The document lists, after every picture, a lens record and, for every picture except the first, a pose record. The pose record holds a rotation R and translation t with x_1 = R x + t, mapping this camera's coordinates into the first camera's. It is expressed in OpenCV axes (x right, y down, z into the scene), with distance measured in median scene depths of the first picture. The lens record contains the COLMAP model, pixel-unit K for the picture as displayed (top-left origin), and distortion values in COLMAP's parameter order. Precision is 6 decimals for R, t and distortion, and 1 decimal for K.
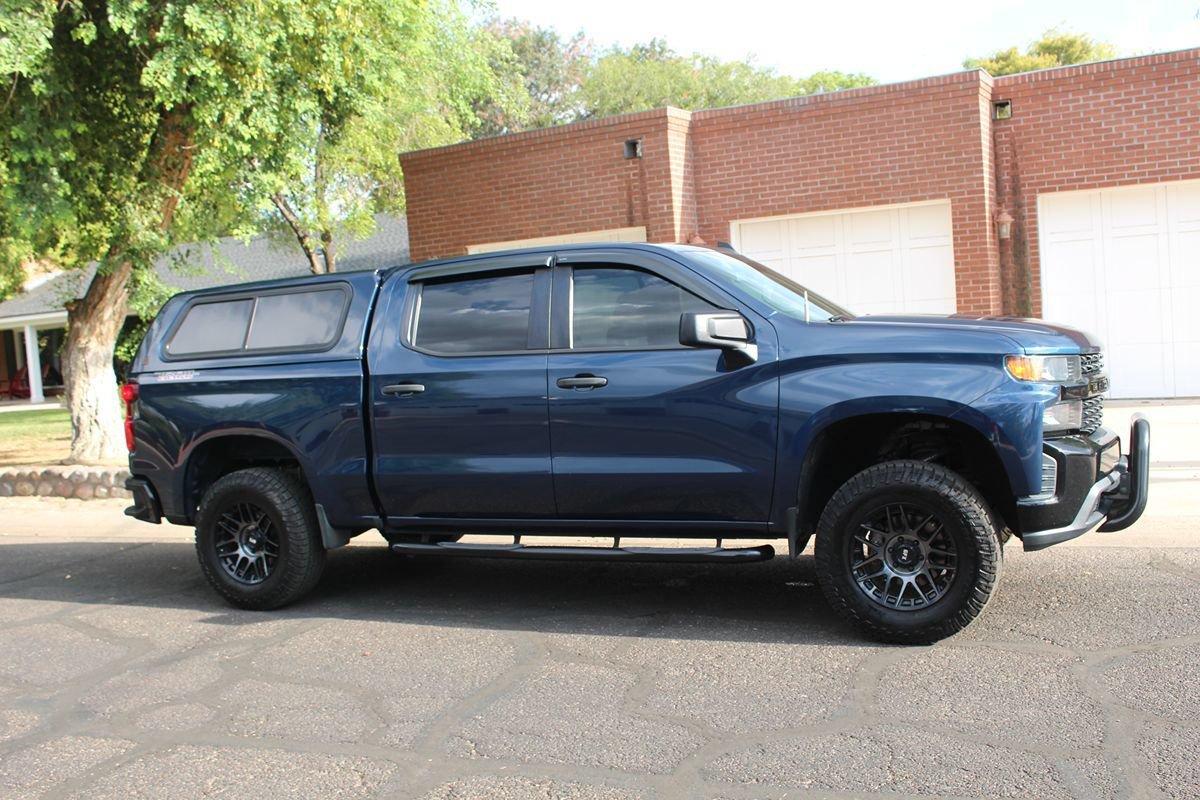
lens RADIAL K [[1156.2, 0, 597.6], [0, 1156.2, 400.4], [0, 0, 1]] dist [-0.146978, 0.148009]
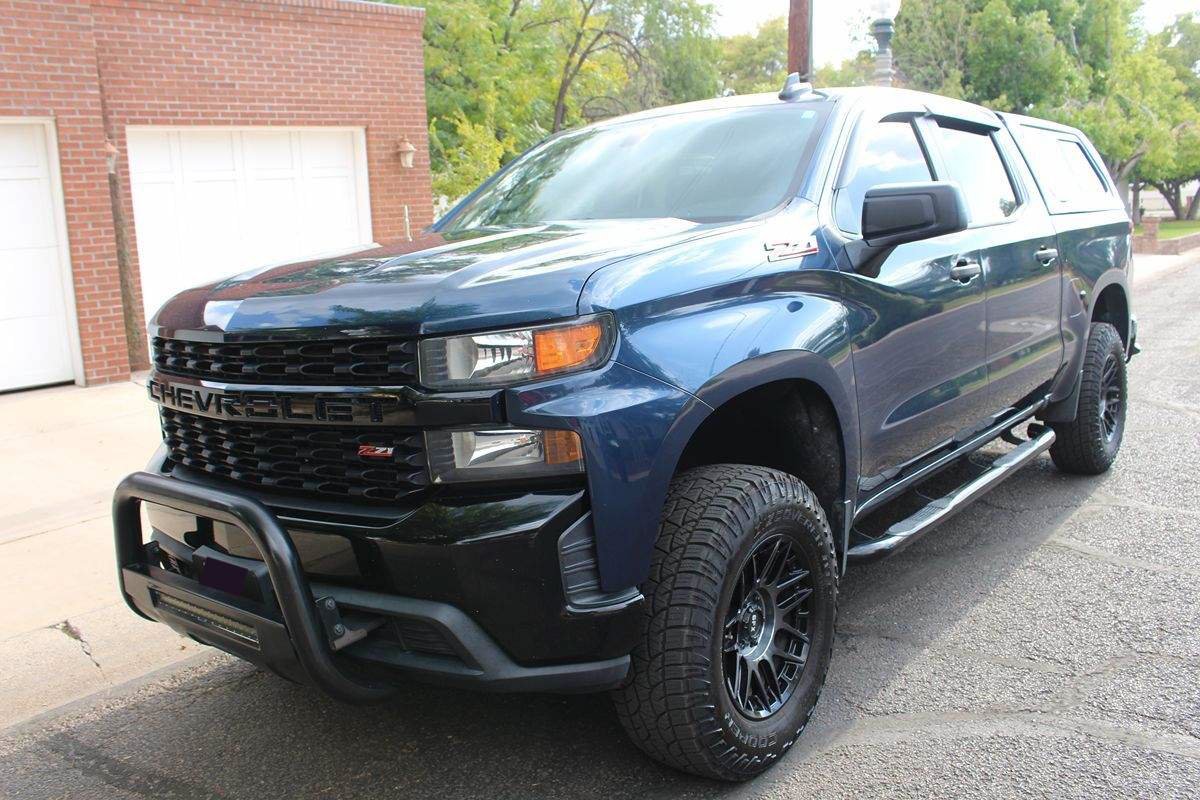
lens RADIAL K [[1044.0, 0, 599.3], [0, 1044.0, 405.9], [0, 0, 1]] dist [-0.153890, 0.131468]
pose [[0.287823, -0.120750, 0.950041, -0.257648], [0.098561, 0.990487, 0.096030, -0.009781], [-0.952599, 0.065997, 0.296986, 0.443588]]
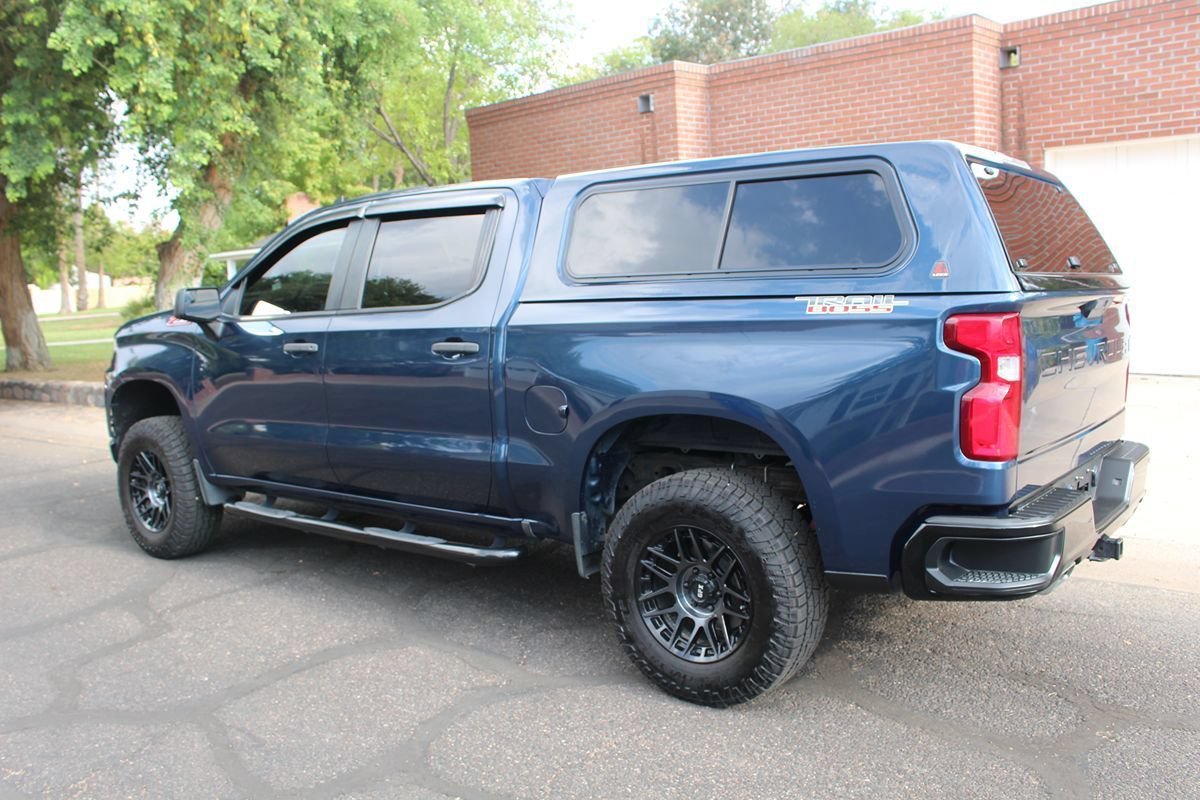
lens RADIAL K [[1049.1, 0, 600.7], [0, 1049.1, 412.6], [0, 0, 1]] dist [-0.159946, 0.137614]
pose [[0.966307, 0.058778, -0.250593, 0.257235], [-0.038869, 0.995735, 0.083672, -0.021597], [0.254442, -0.071113, 0.964470, 0.085655]]
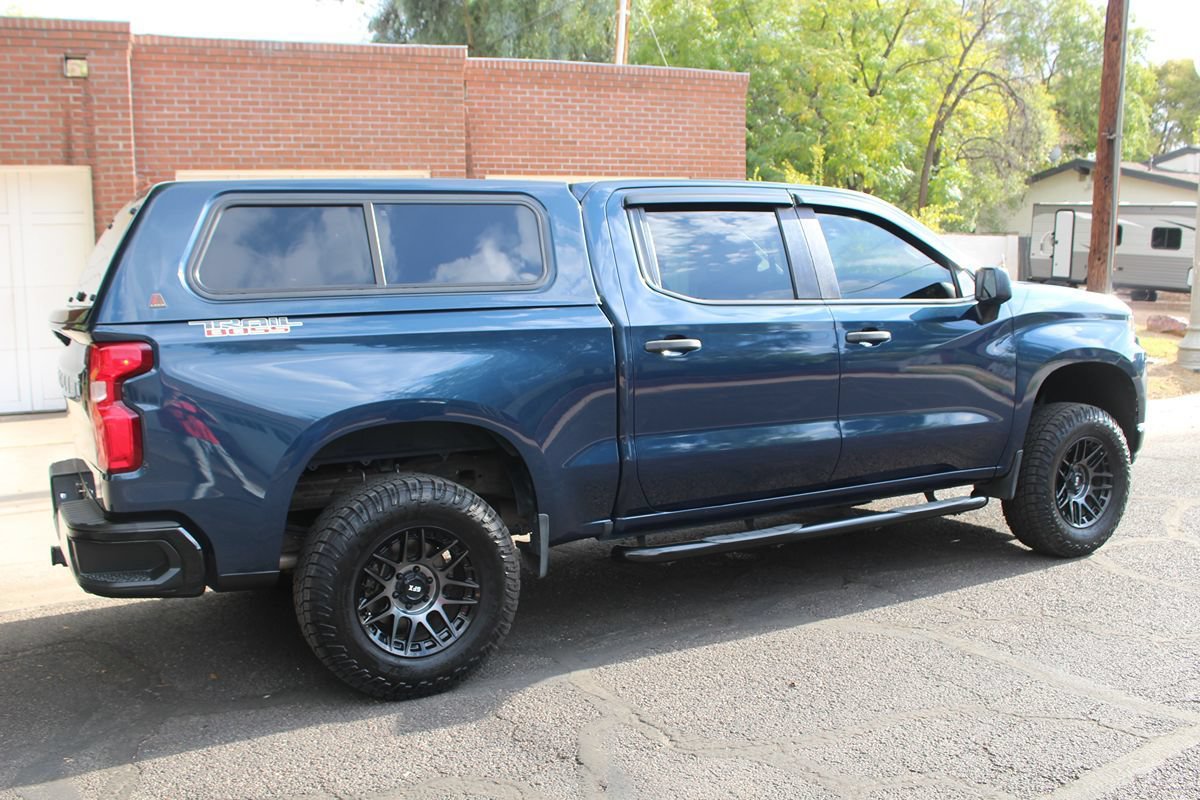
lens RADIAL K [[1125.1, 0, 602.8], [0, 1125.1, 414.1], [0, 0, 1]] dist [-0.152470, 0.145497]
pose [[0.611243, -0.050606, 0.789823, -0.375343], [0.031149, 0.998719, 0.039884, 0.001855], [-0.790830, 0.000224, 0.612036, 0.276029]]
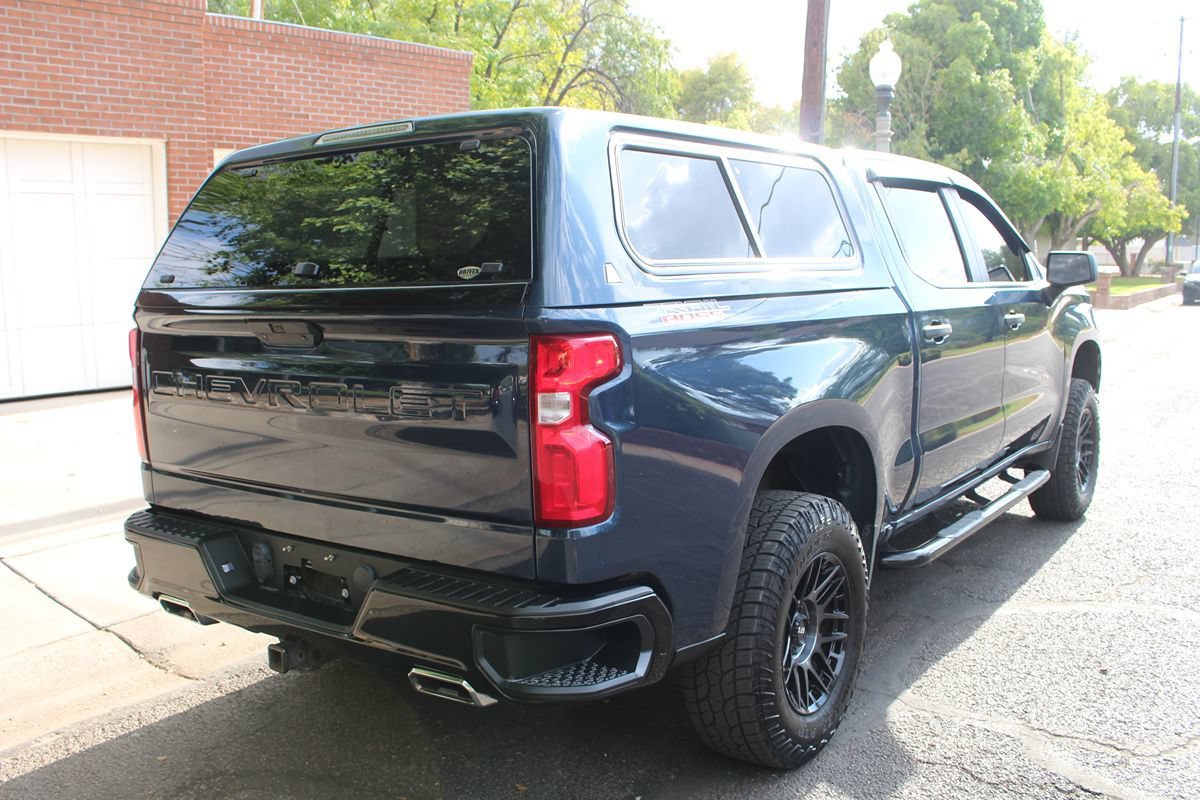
lens RADIAL K [[1103.7, 0, 600.2], [0, 1103.7, 411.8], [0, 0, 1]] dist [-0.149740, 0.141202]
pose [[0.218006, -0.079949, 0.972667, -0.413179], [0.059724, 0.995864, 0.068470, -0.009758], [-0.974118, 0.043164, 0.221879, 0.504112]]
